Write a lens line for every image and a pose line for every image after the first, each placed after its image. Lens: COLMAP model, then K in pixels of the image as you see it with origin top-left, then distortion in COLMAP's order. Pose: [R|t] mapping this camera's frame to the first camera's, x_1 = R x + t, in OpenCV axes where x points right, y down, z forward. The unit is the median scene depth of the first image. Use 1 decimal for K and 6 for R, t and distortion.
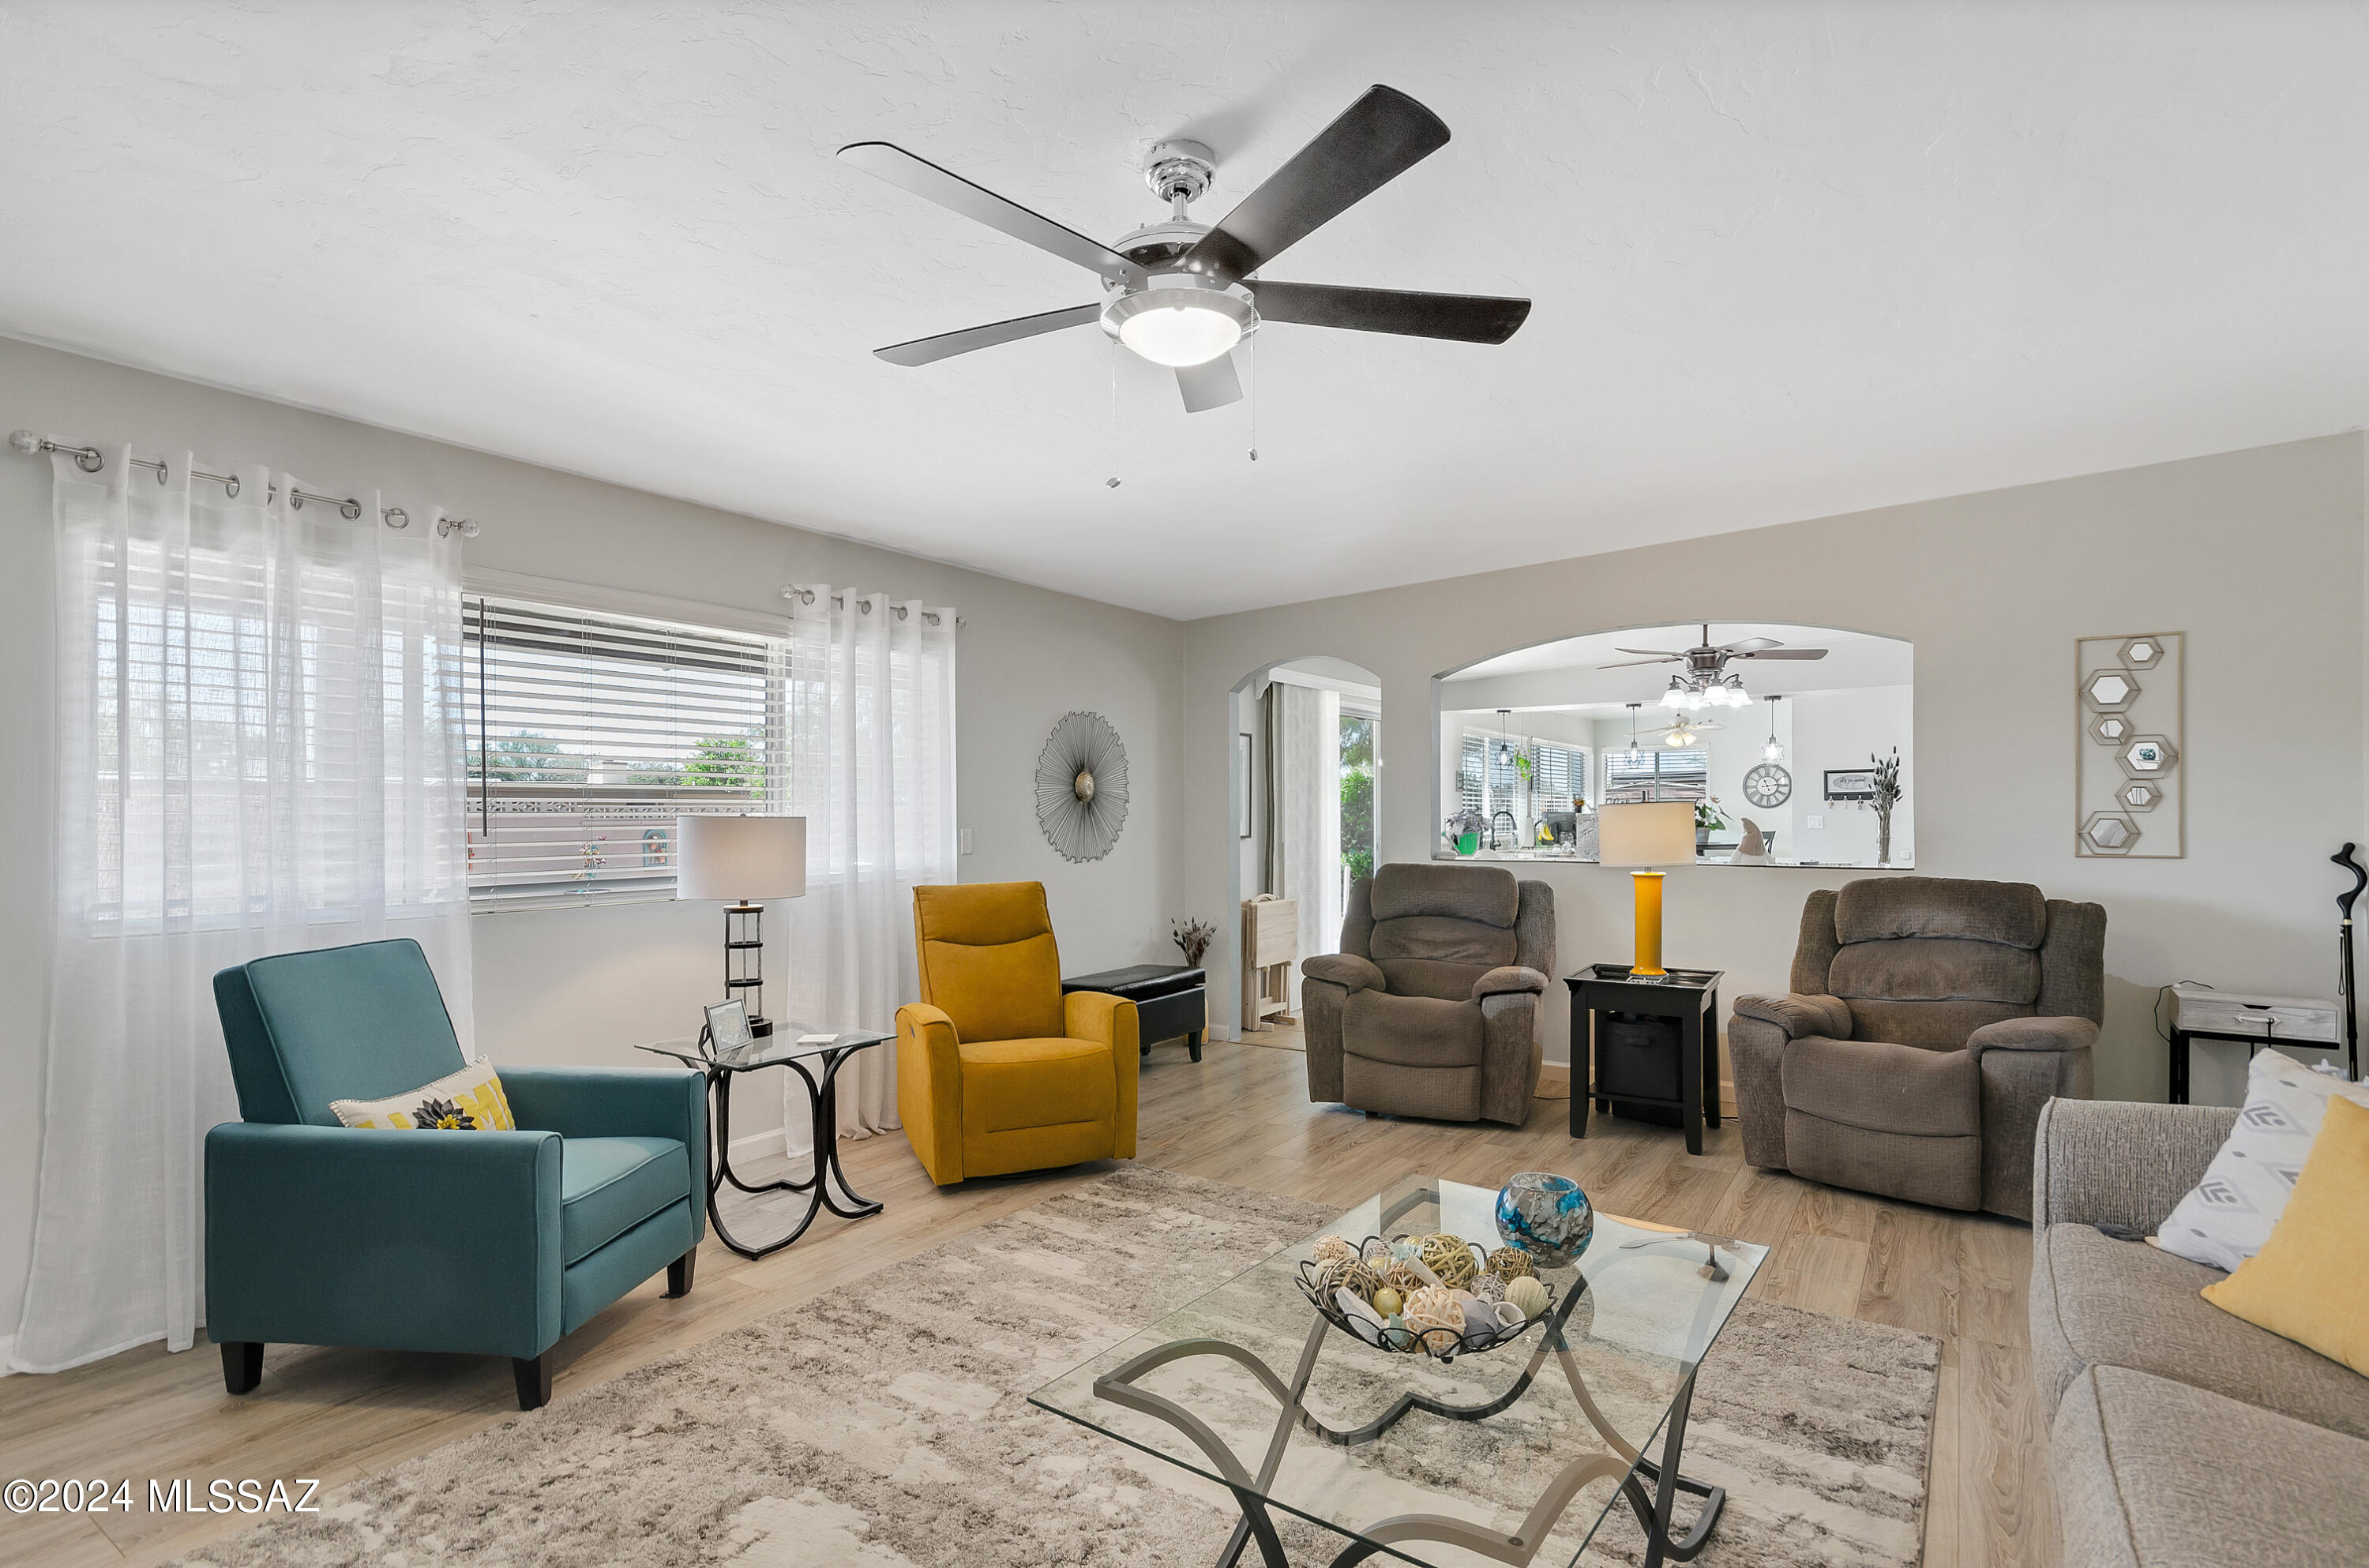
lens RADIAL K [[1150.7, 0, 1187.3], [0, 1150.7, 811.4], [0, 0, 1]] dist [0.001892, -0.006344]
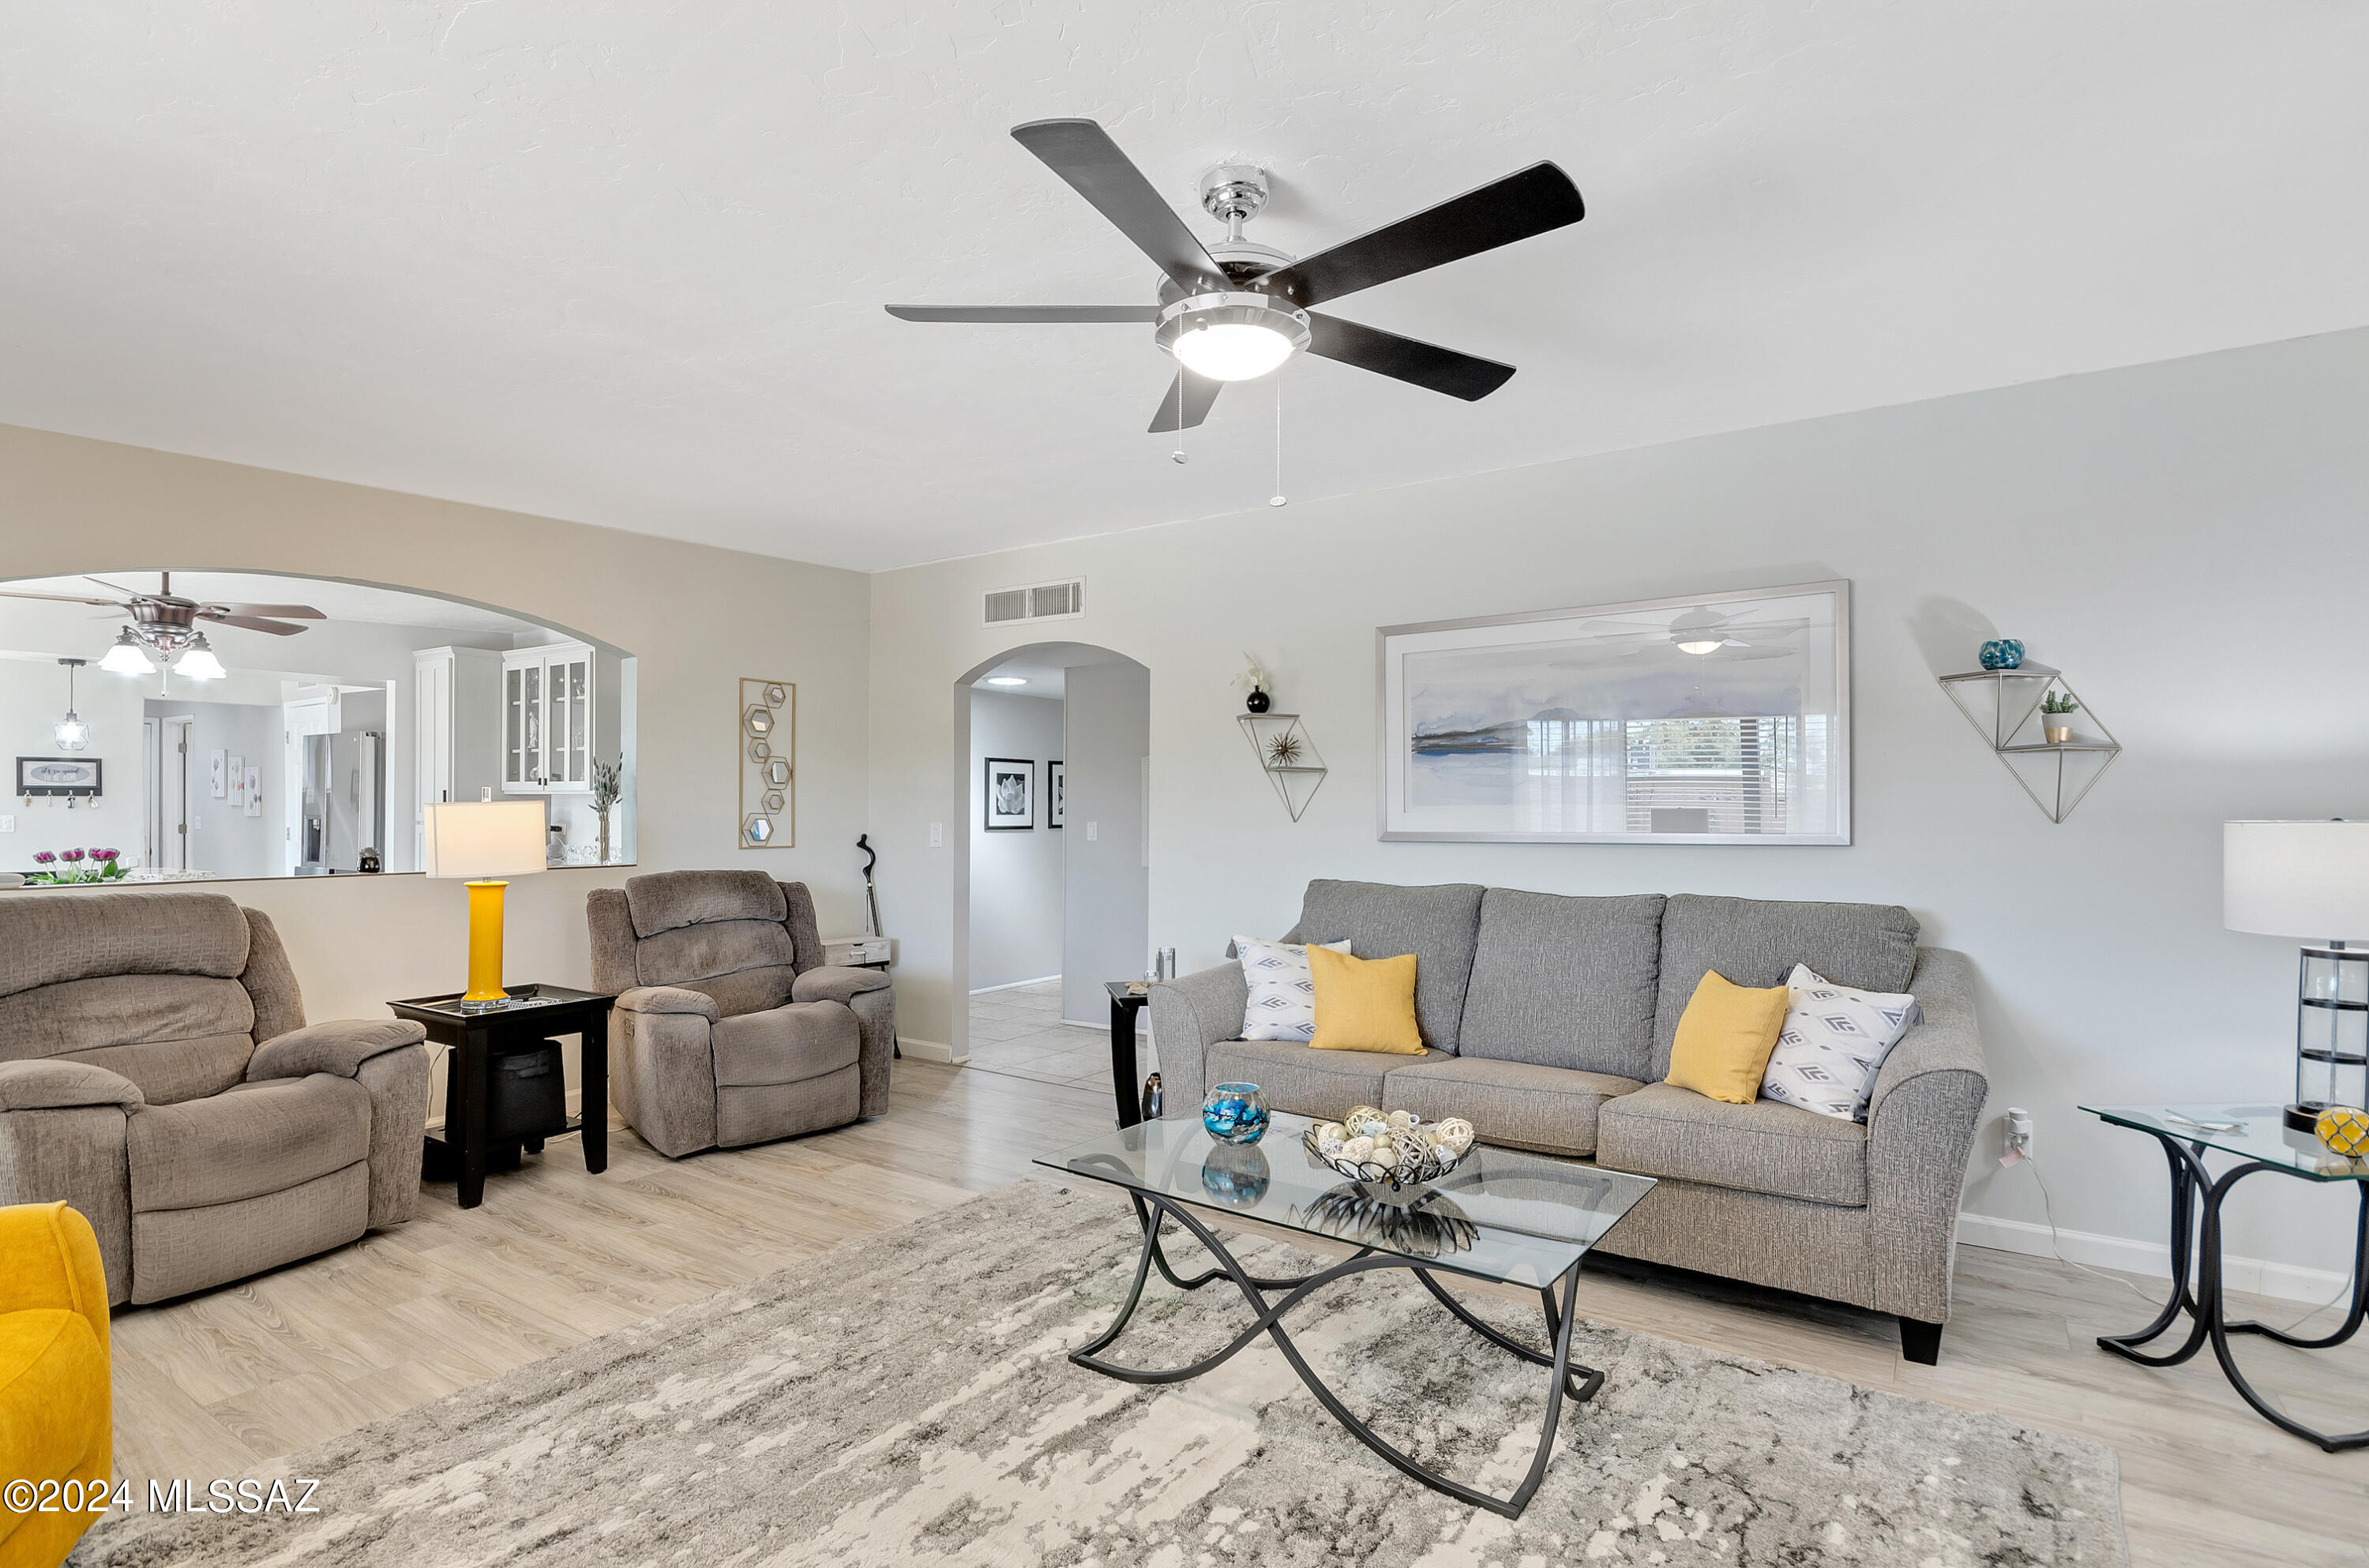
lens RADIAL K [[1150.7, 0, 1187.3], [0, 1150.7, 811.4], [0, 0, 1]] dist [0.001892, -0.006344]
pose [[0.000685, 0.004695, 0.999989, -0.491055], [-0.005065, 0.999976, -0.004691, 0.001404], [-0.999987, -0.005062, 0.000709, 0.494452]]
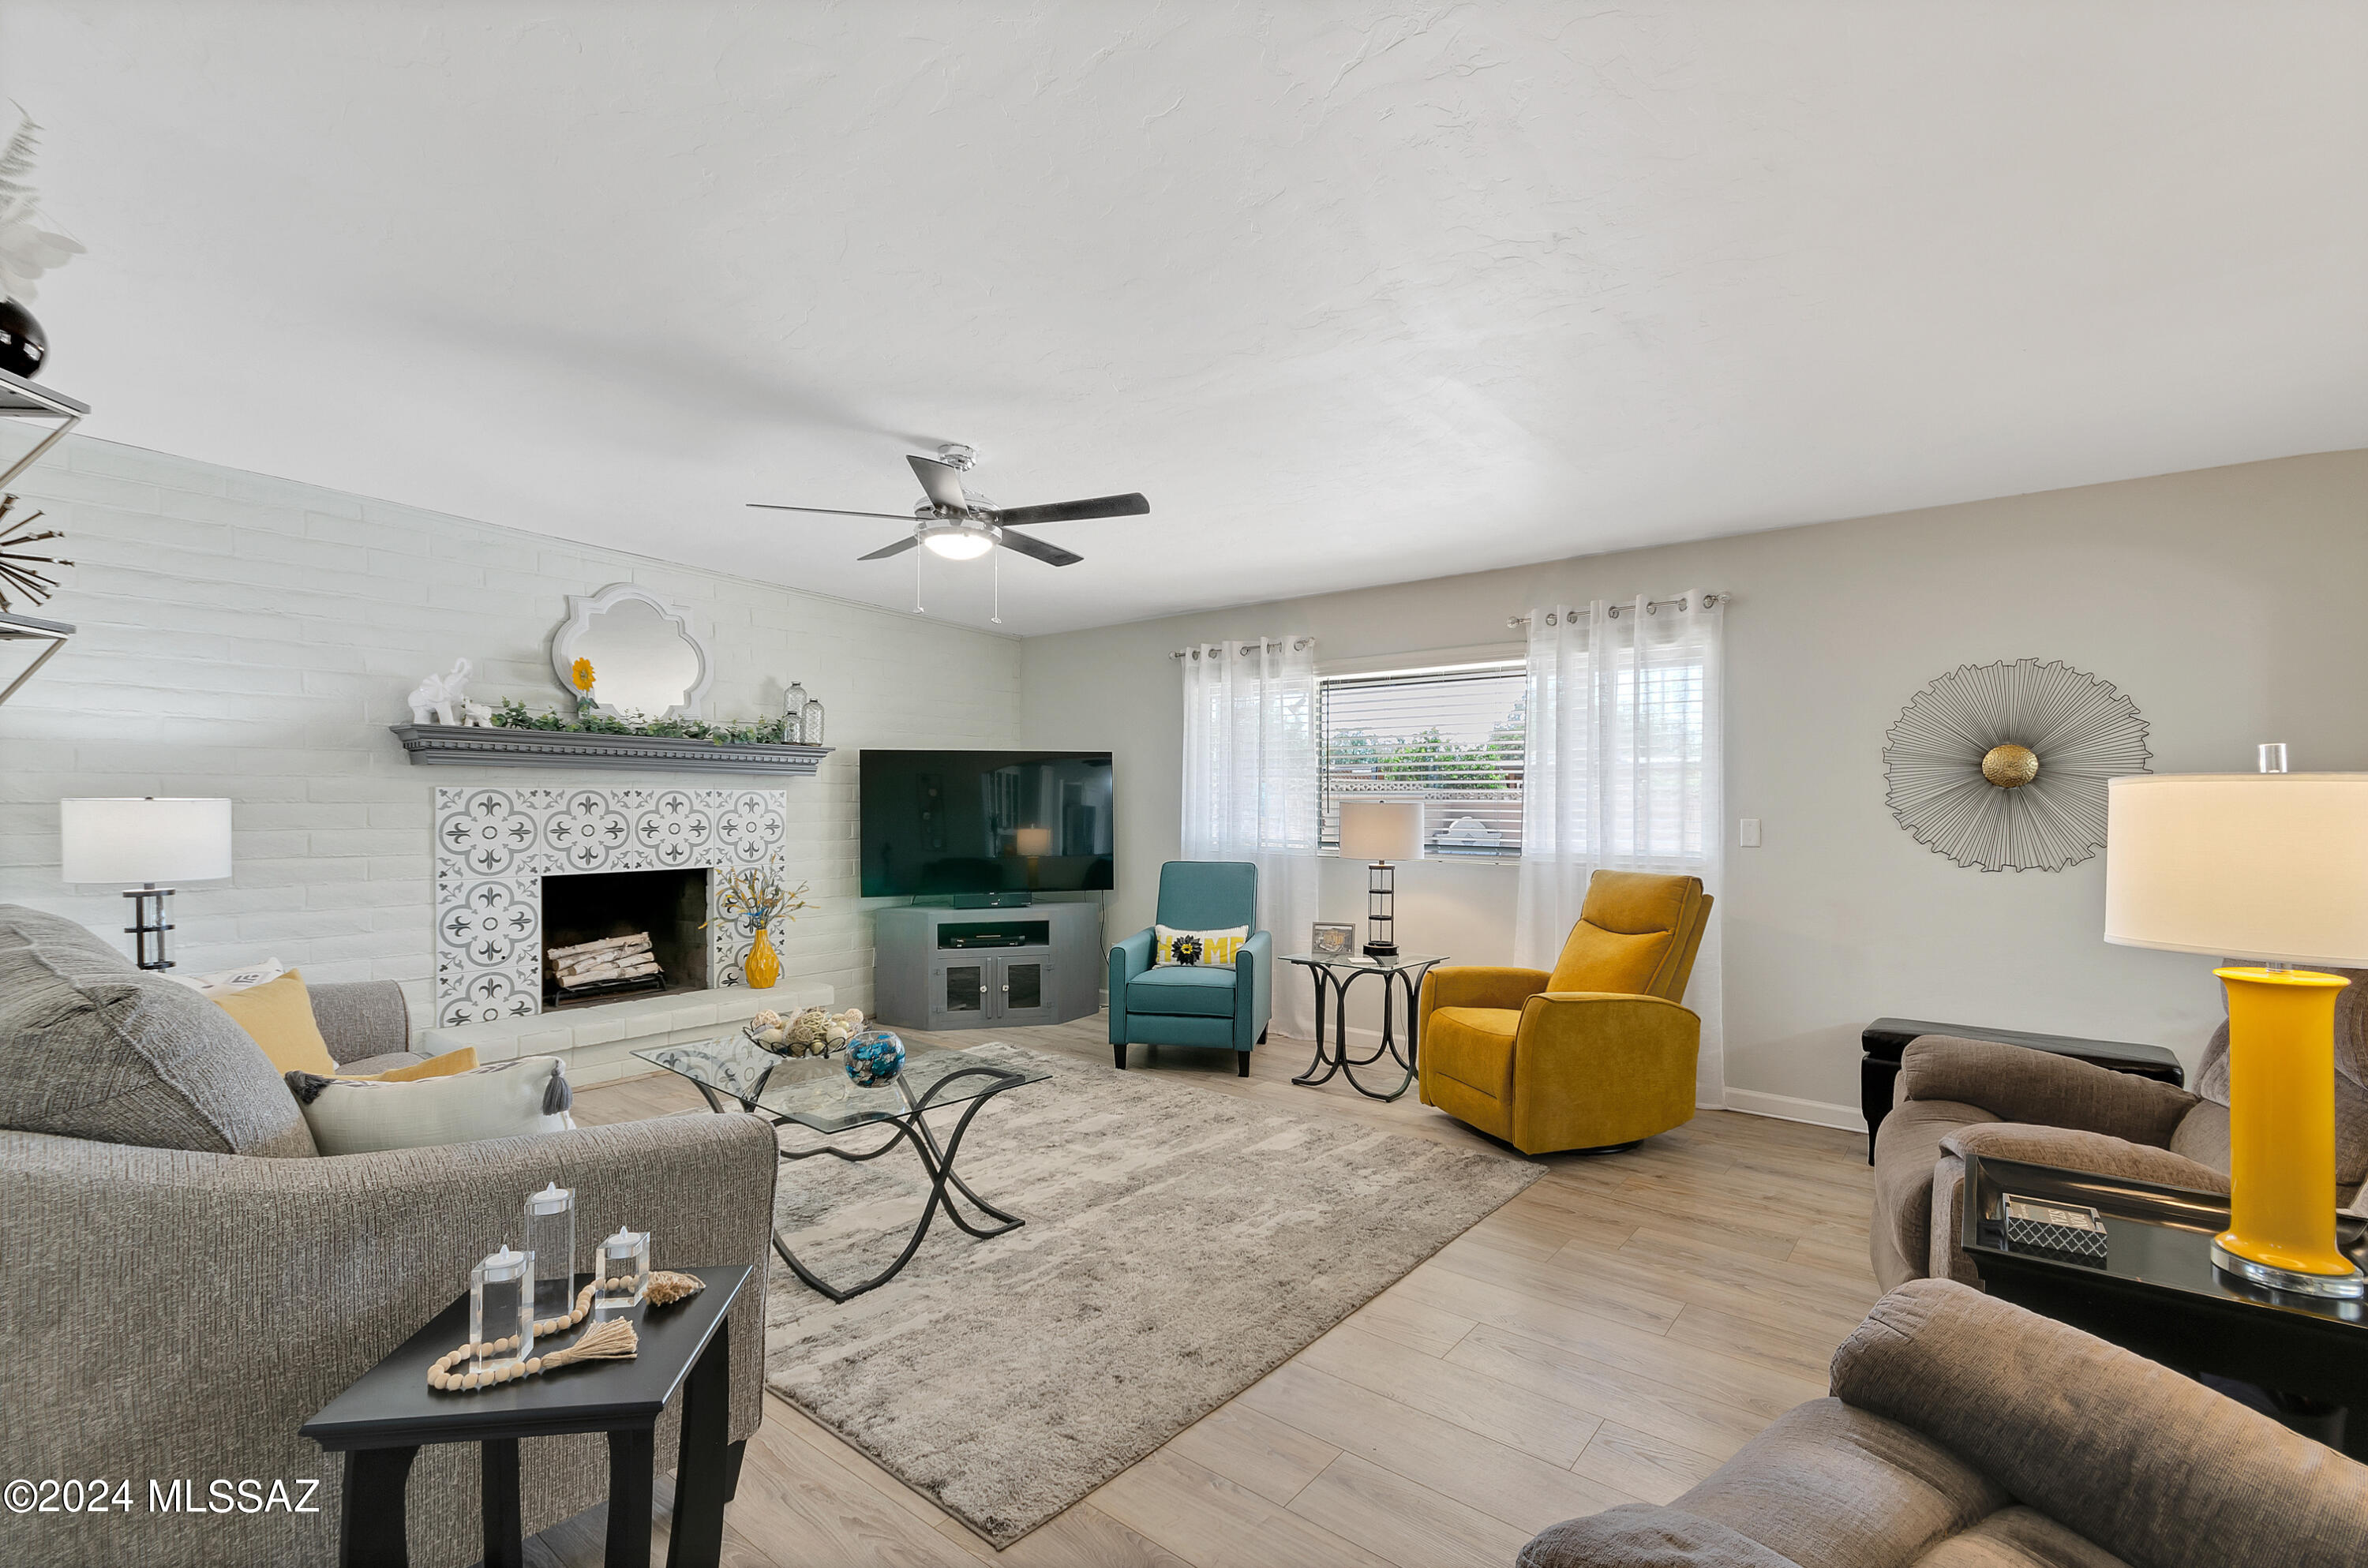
lens RADIAL K [[1060.5, 0, 1185.0], [0, 1060.5, 811.2], [0, 0, 1]] dist [0.001774, -0.000147]
pose [[-0.090922, 0.012354, -0.995781, 0.799173], [-0.001509, 0.999920, 0.012543, -0.001234], [0.995857, 0.002643, -0.090896, 0.725668]]
